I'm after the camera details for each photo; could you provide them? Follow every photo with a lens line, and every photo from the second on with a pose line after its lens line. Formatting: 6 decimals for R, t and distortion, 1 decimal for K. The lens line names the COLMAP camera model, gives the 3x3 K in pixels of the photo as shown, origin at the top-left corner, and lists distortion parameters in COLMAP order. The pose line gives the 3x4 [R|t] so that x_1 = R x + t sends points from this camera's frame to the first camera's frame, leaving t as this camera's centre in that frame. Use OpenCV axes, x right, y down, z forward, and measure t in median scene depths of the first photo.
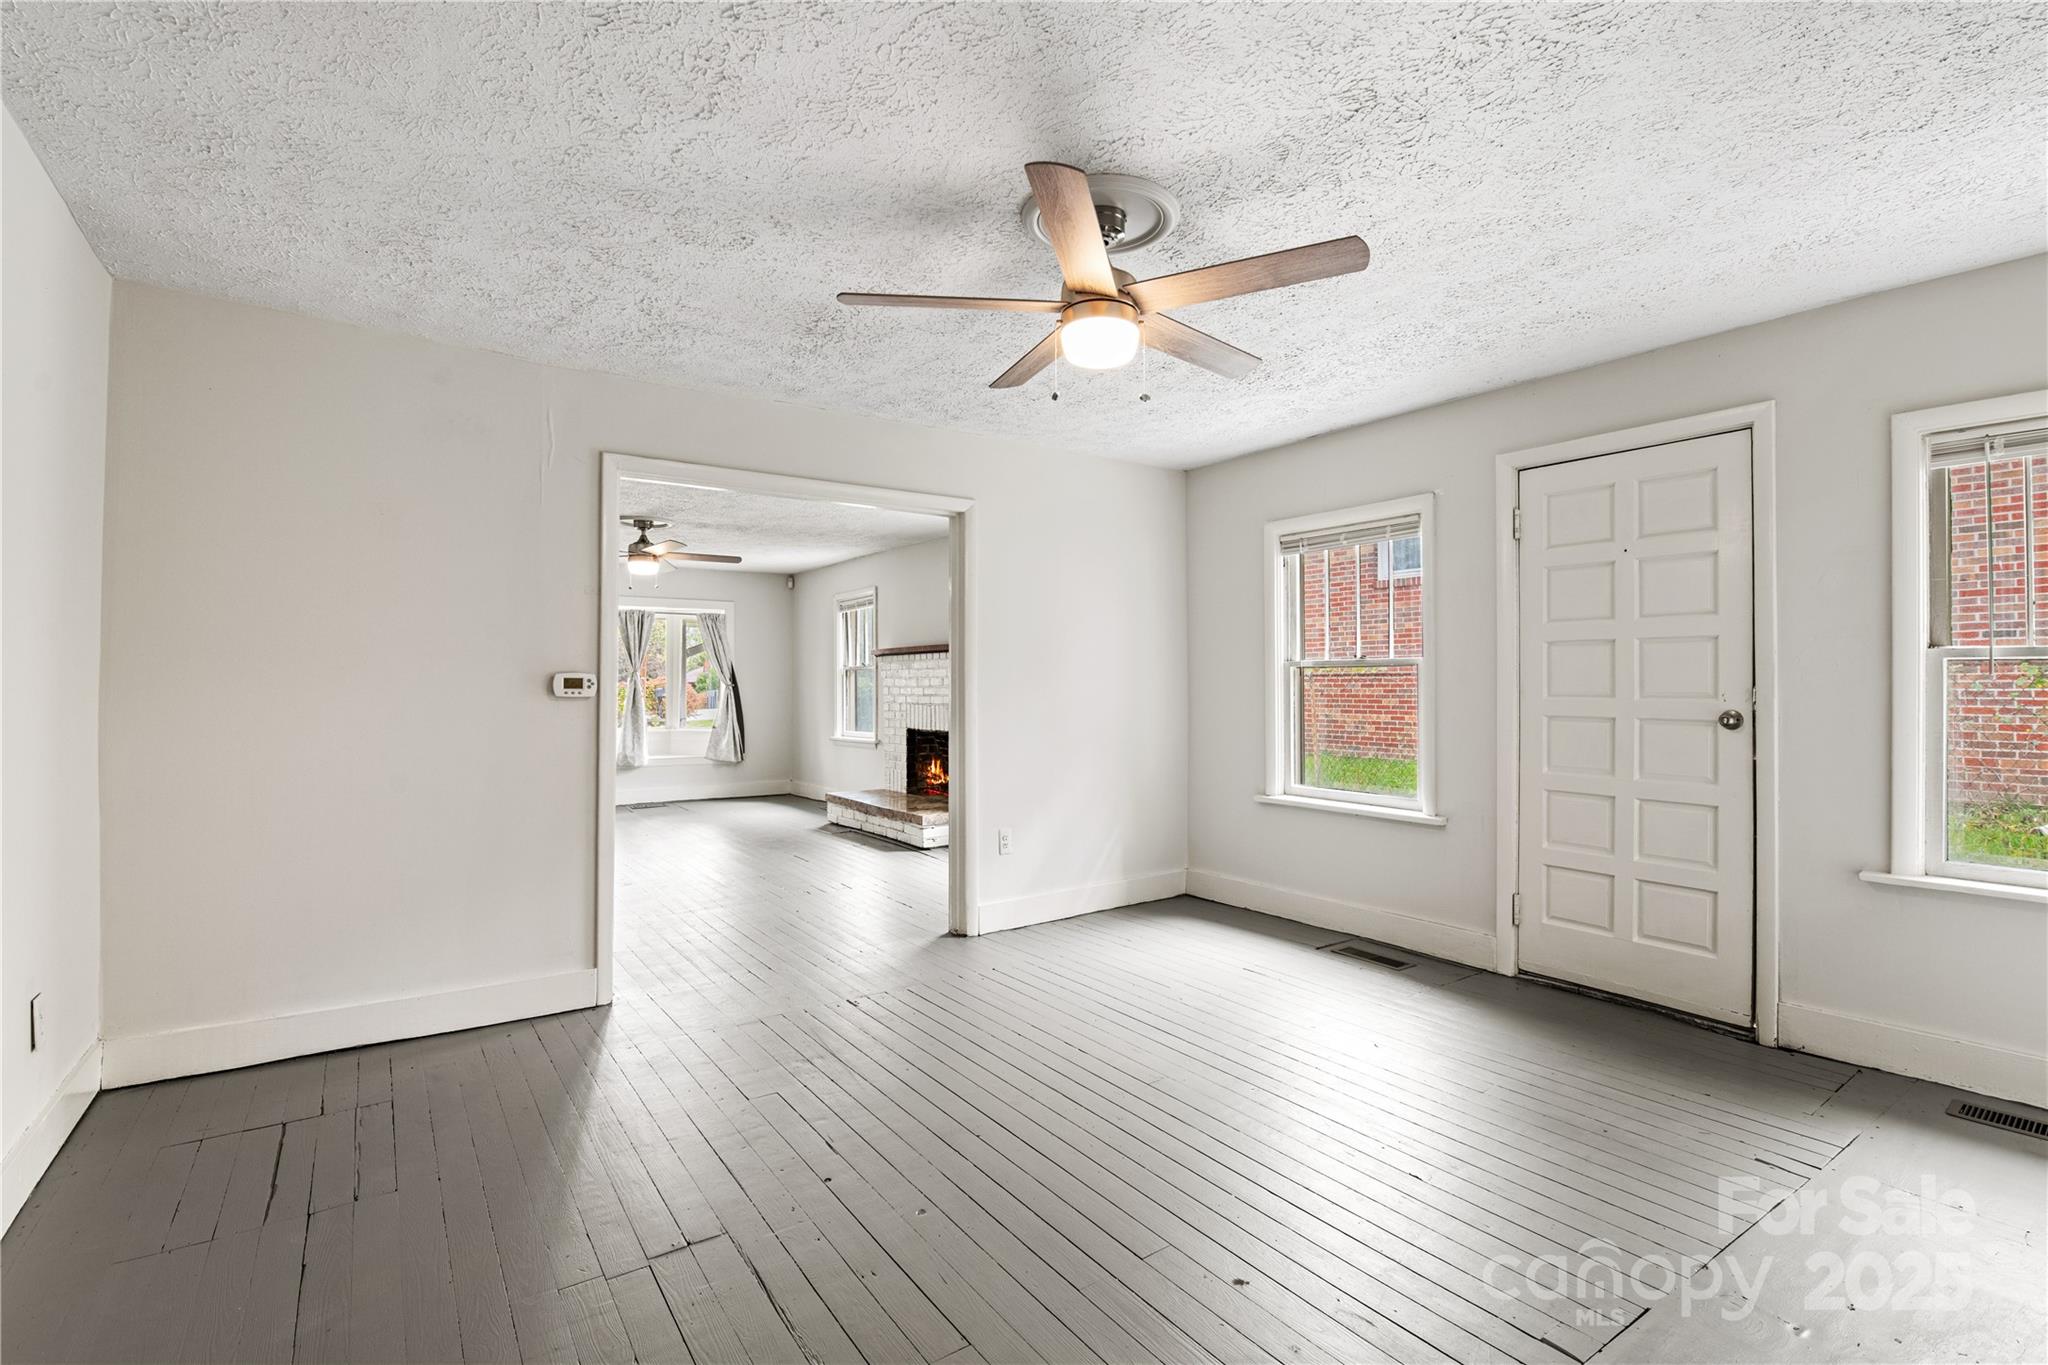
lens RADIAL K [[926.2, 0, 1048.6], [0, 926.2, 673.0], [0, 0, 1]] dist [-0.001494, -0.000130]
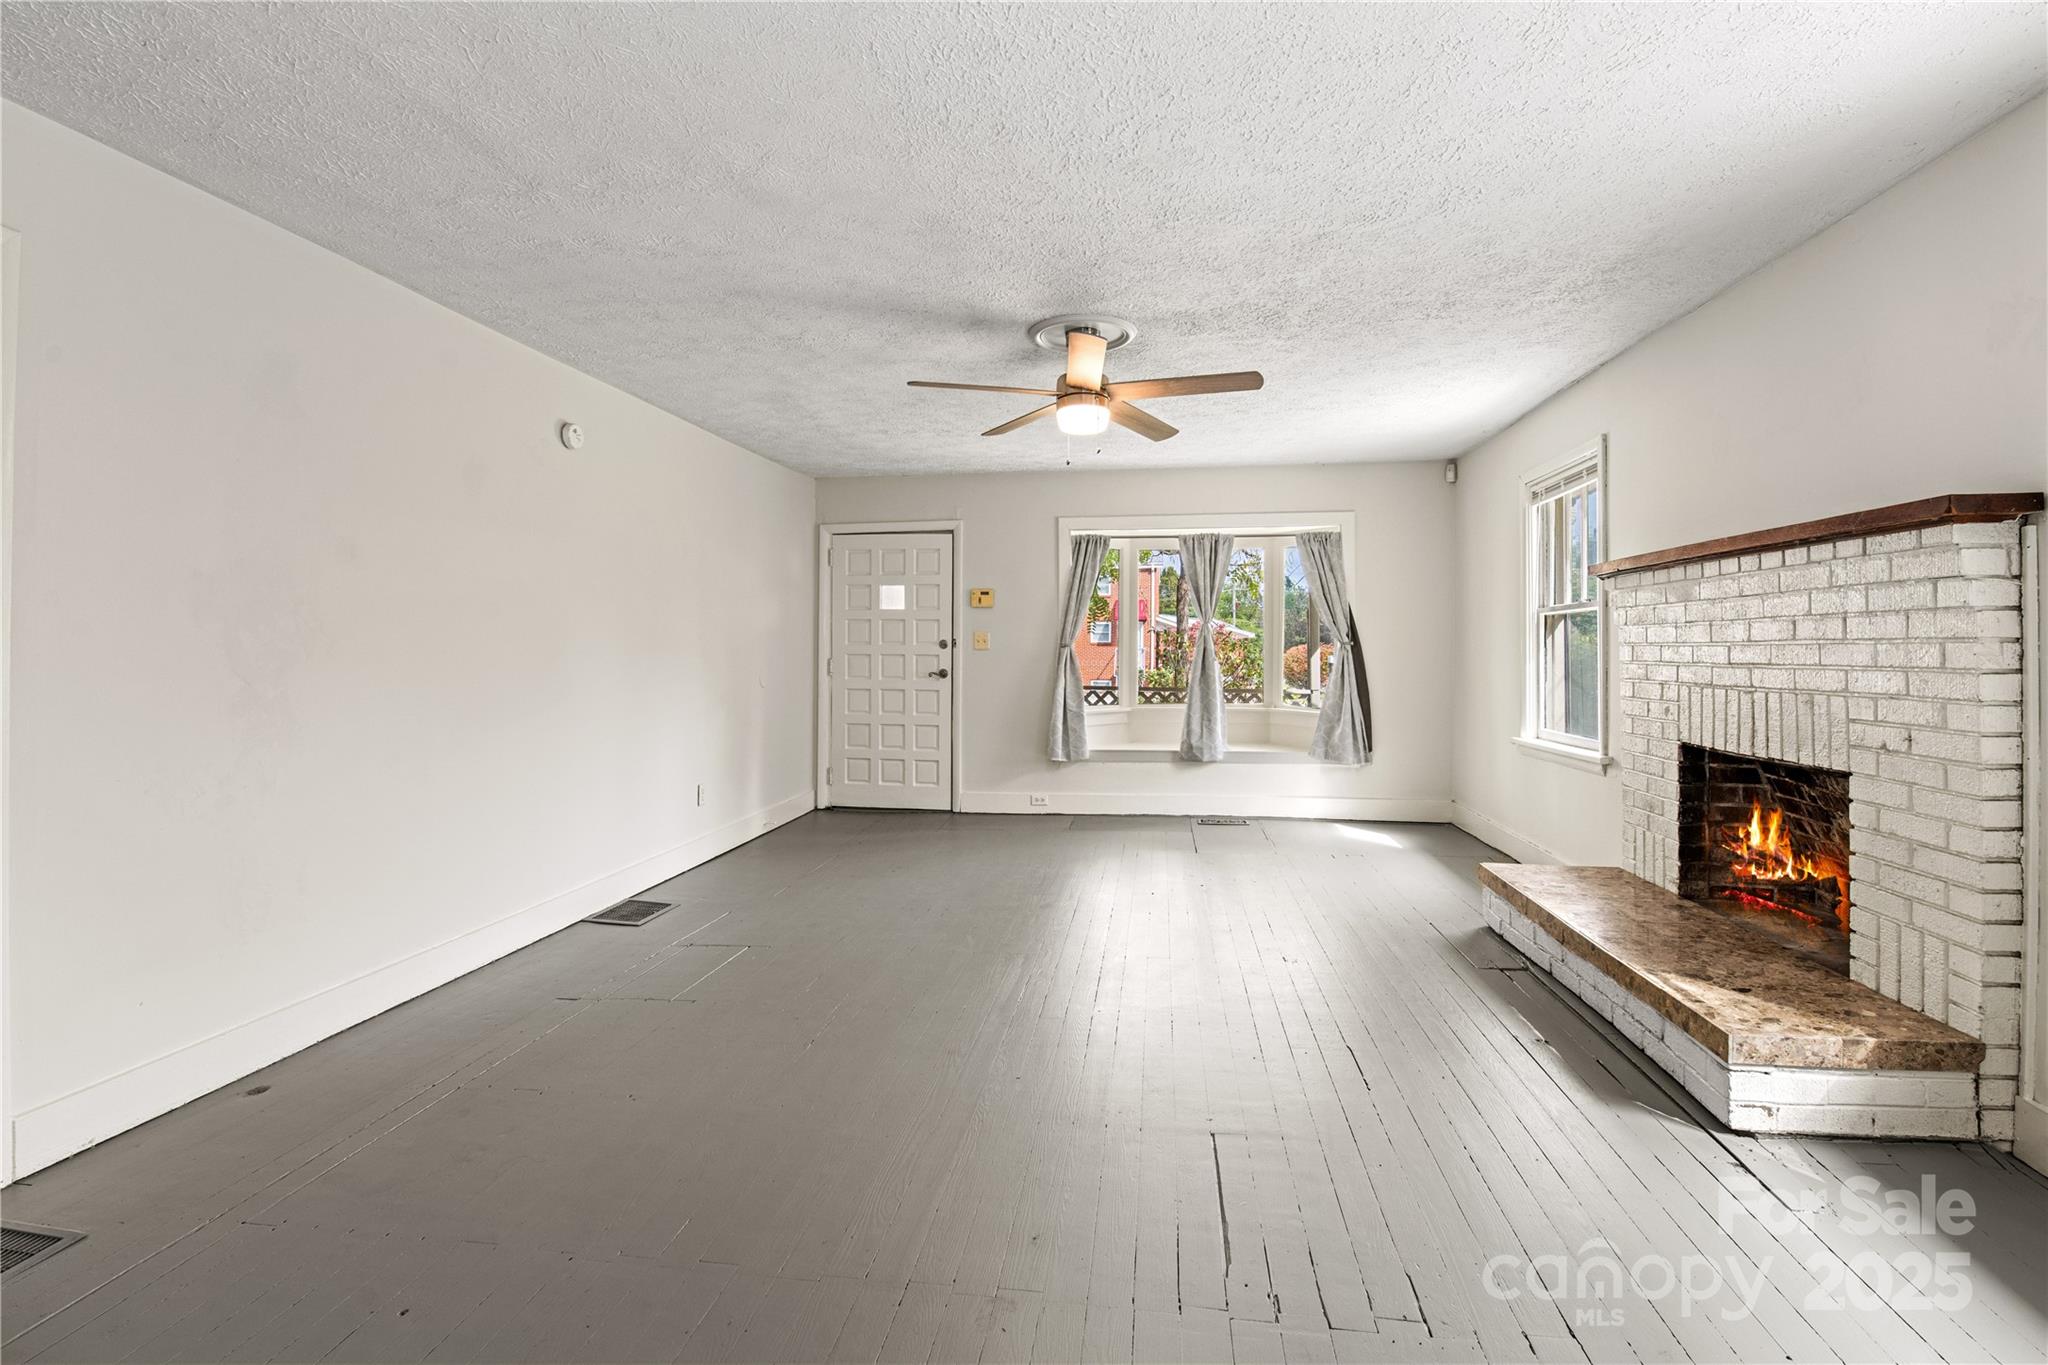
lens RADIAL K [[926.3, 0, 1028.4], [0, 926.3, 646.5], [0, 0, 1]] dist [-0.000790, -0.000068]
pose [[0.712224, 0.002079, -0.701949, -0.065094], [0.004148, 0.999966, 0.007170, 0.011106], [0.701940, -0.008018, 0.712191, 0.467739]]
